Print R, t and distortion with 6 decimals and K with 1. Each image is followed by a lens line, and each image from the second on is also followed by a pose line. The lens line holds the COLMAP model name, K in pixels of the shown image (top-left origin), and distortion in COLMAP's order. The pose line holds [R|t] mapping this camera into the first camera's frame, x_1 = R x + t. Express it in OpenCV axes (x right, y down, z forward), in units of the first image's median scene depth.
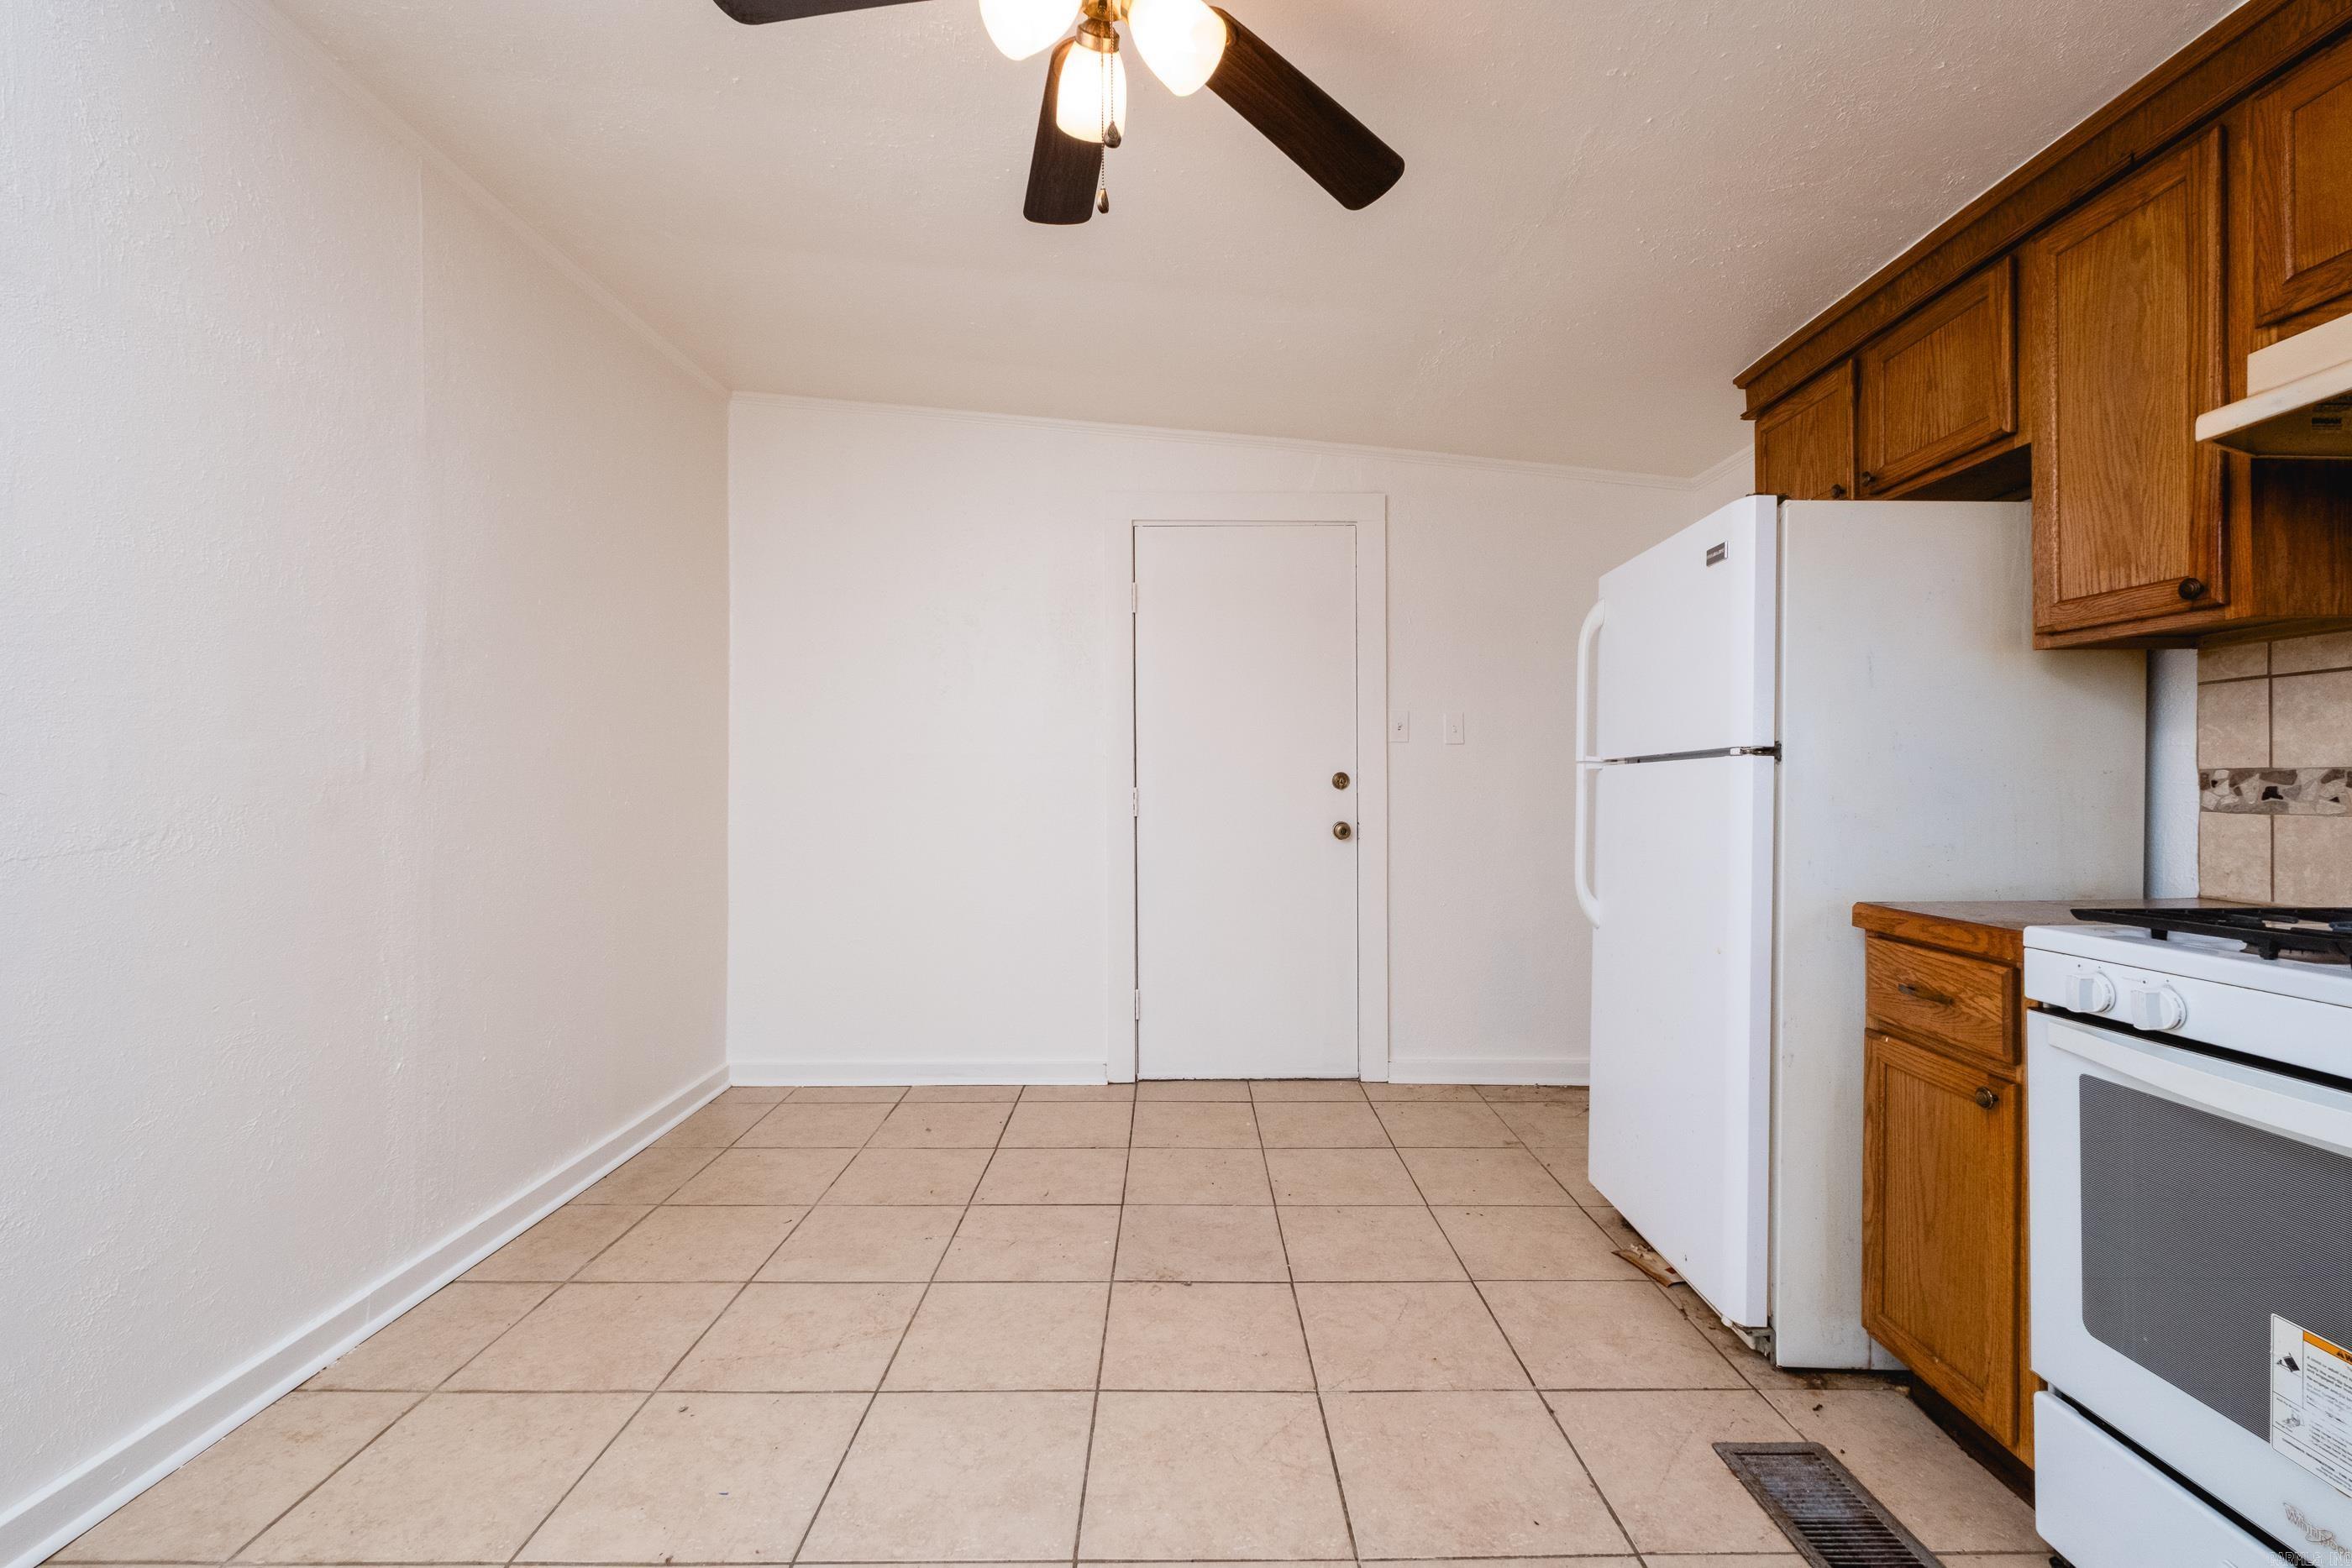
lens RADIAL K [[1008.0, 0, 1181.2], [0, 1008.0, 781.9], [0, 0, 1]] dist [0.000411, -0.000985]
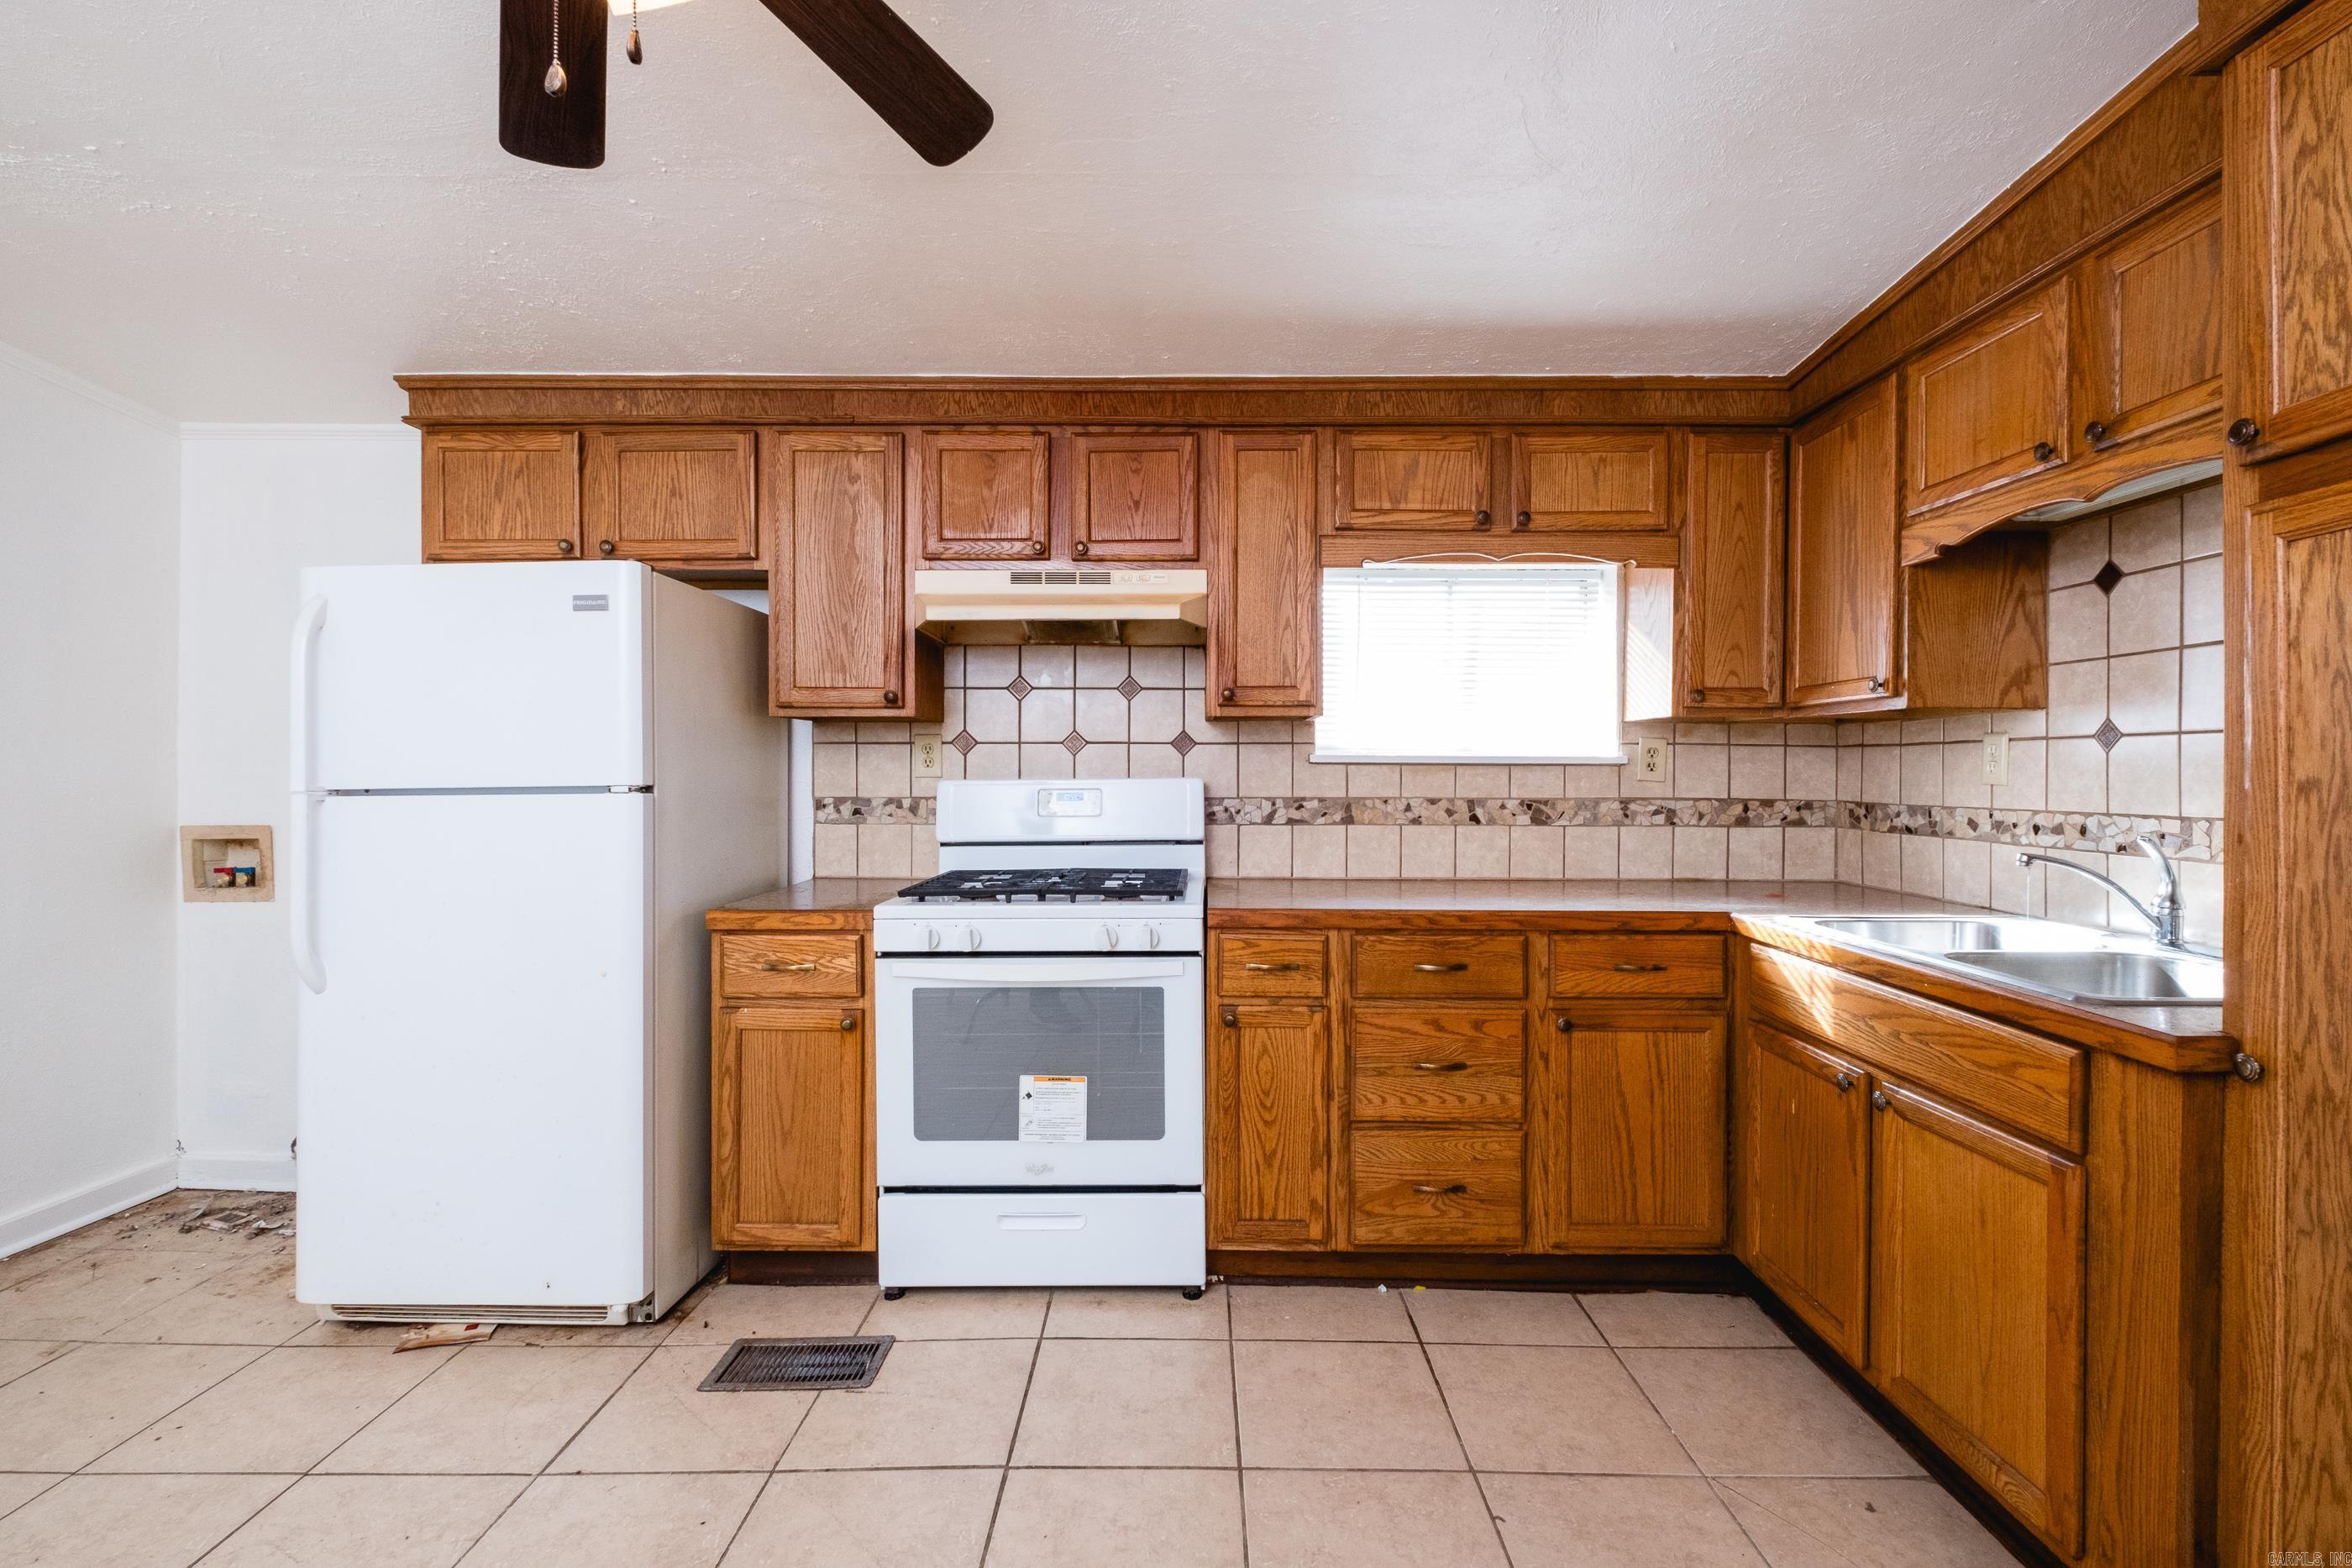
lens RADIAL K [[1033.4, 0, 1200.7], [0, 1033.4, 775.2], [0, 0, 1]] dist [0.003370, -0.000225]
pose [[0.001186, -0.003284, 0.999994, -0.631376], [-0.001586, 0.999993, 0.003286, -0.054636], [-0.999998, -0.001590, 0.001181, 0.398080]]
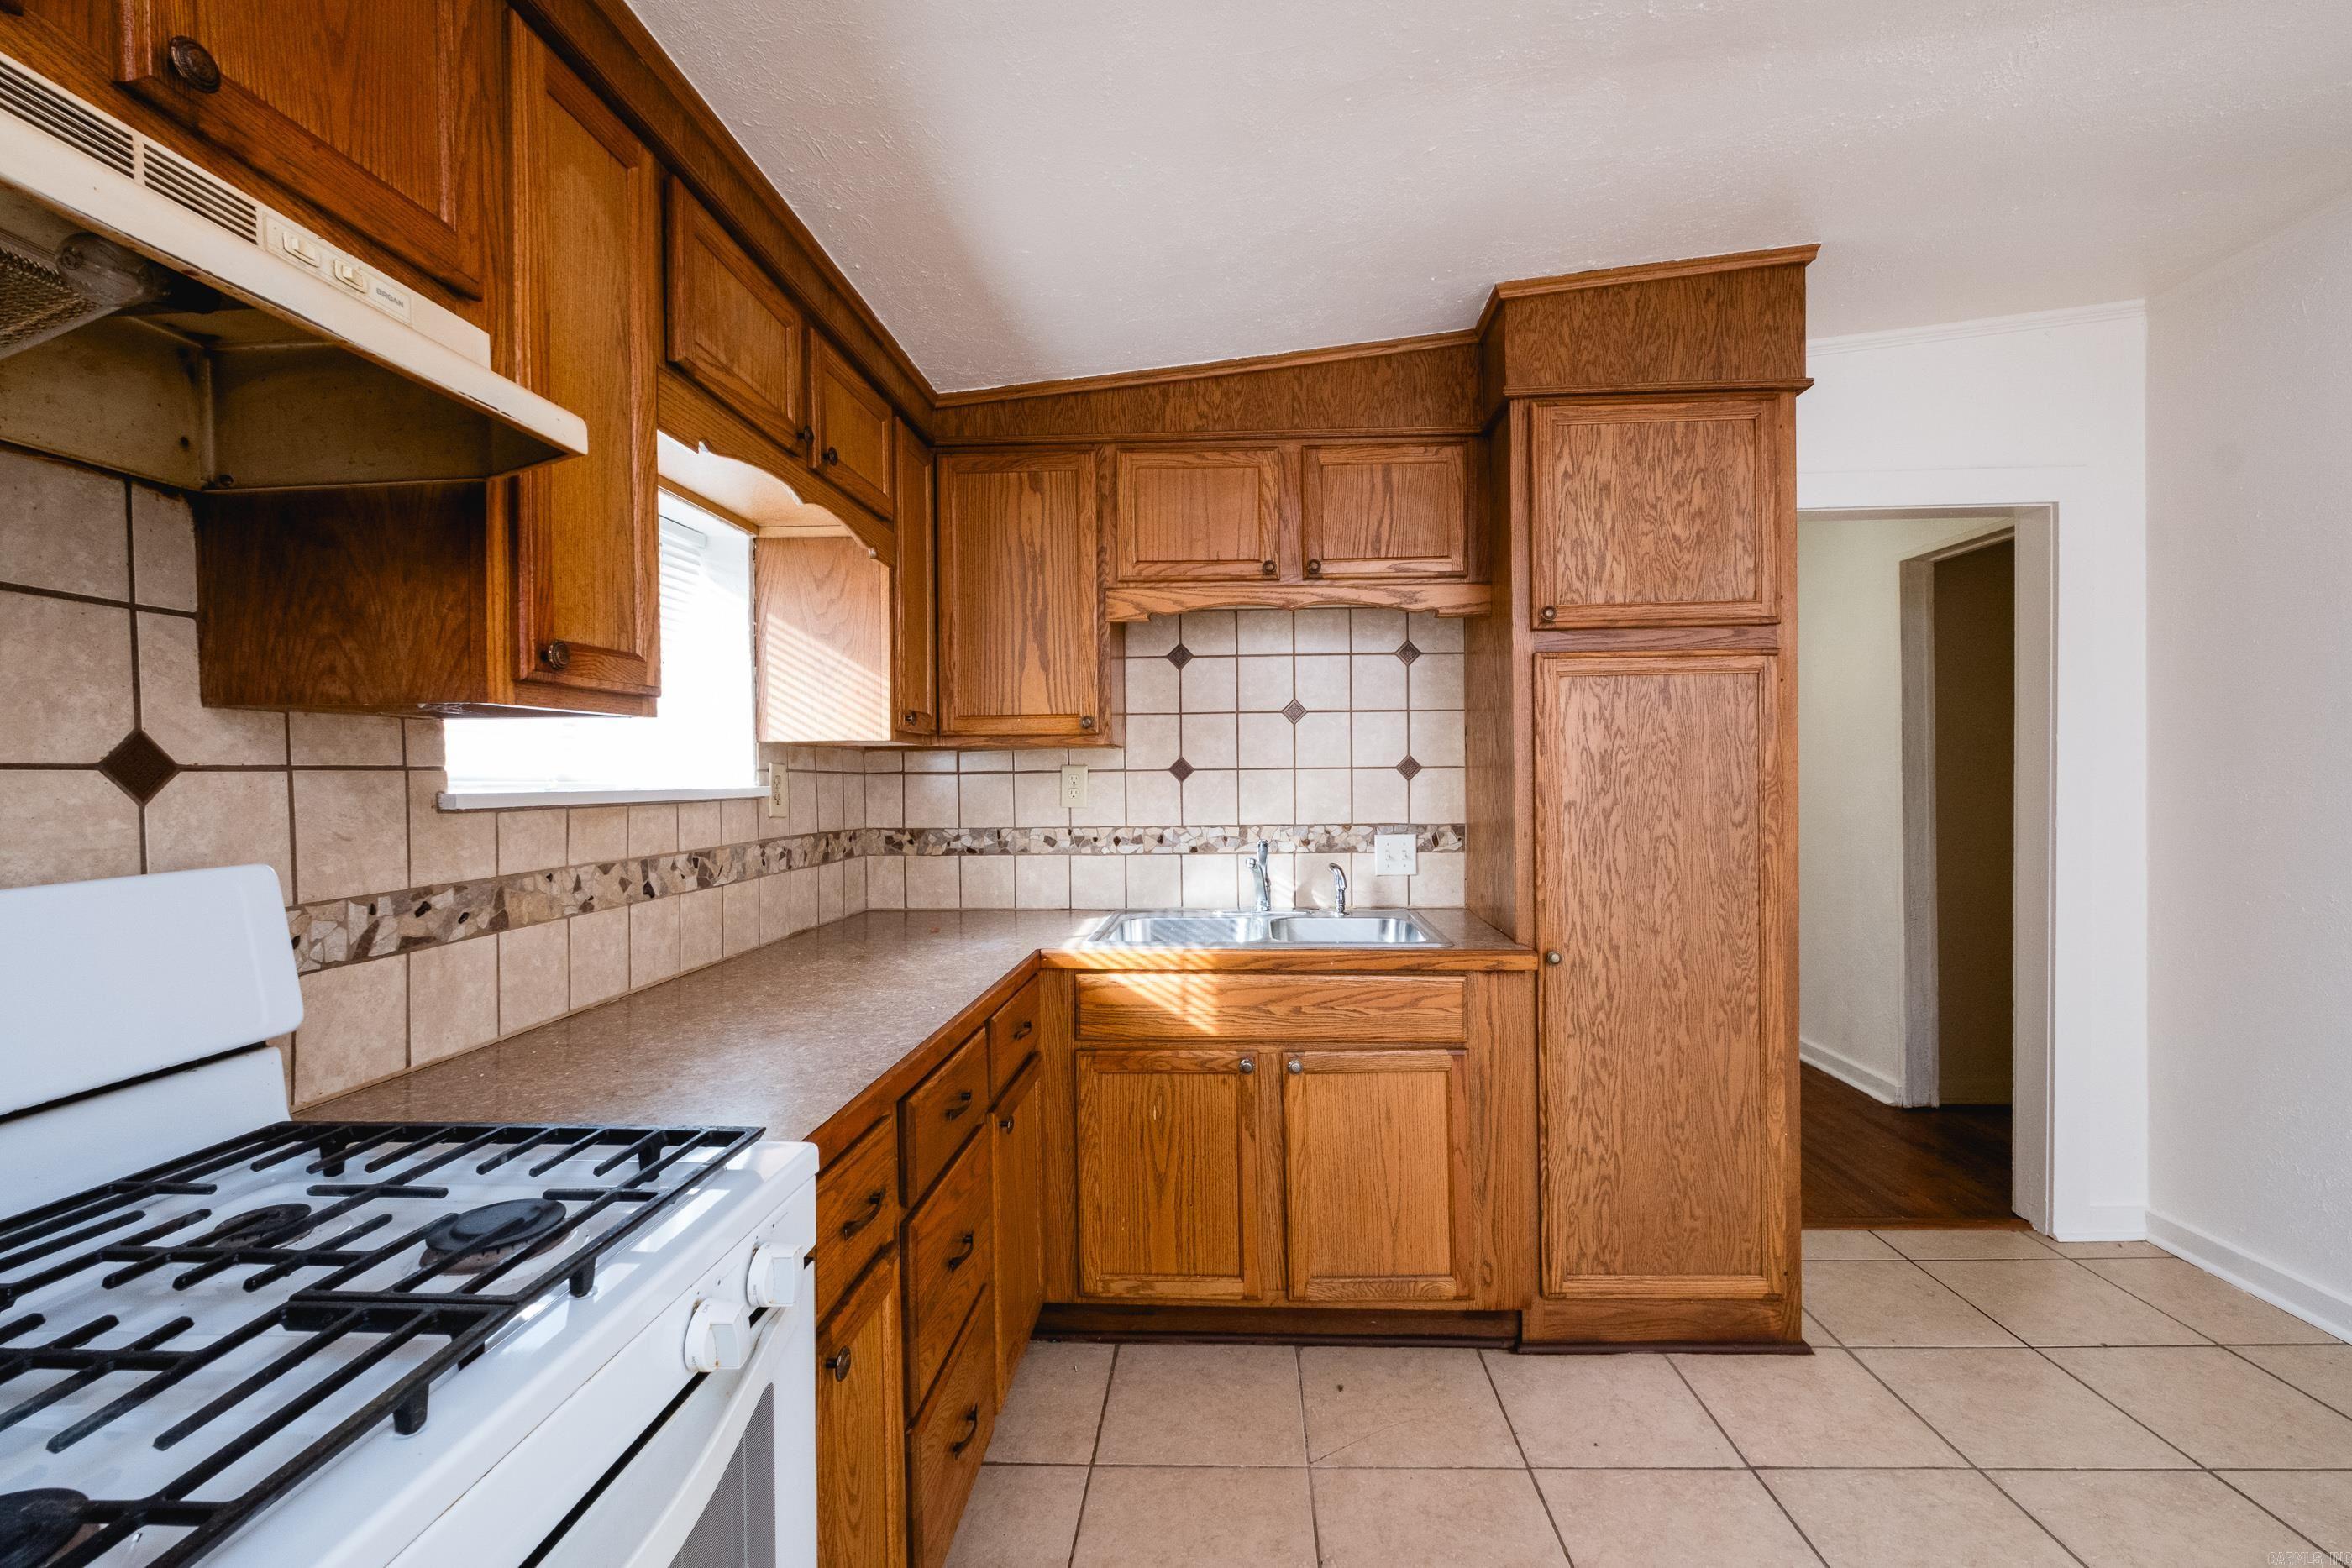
lens RADIAL K [[1010.3, 0, 1197.9], [0, 1010.3, 778.0], [0, 0, 1]] dist [0.001085, -0.000441]
pose [[-0.999105, 0.012027, 0.040551, 0.434698], [0.012221, 0.999915, 0.004525, -0.090422], [-0.040493, 0.005017, -0.999167, 0.954364]]
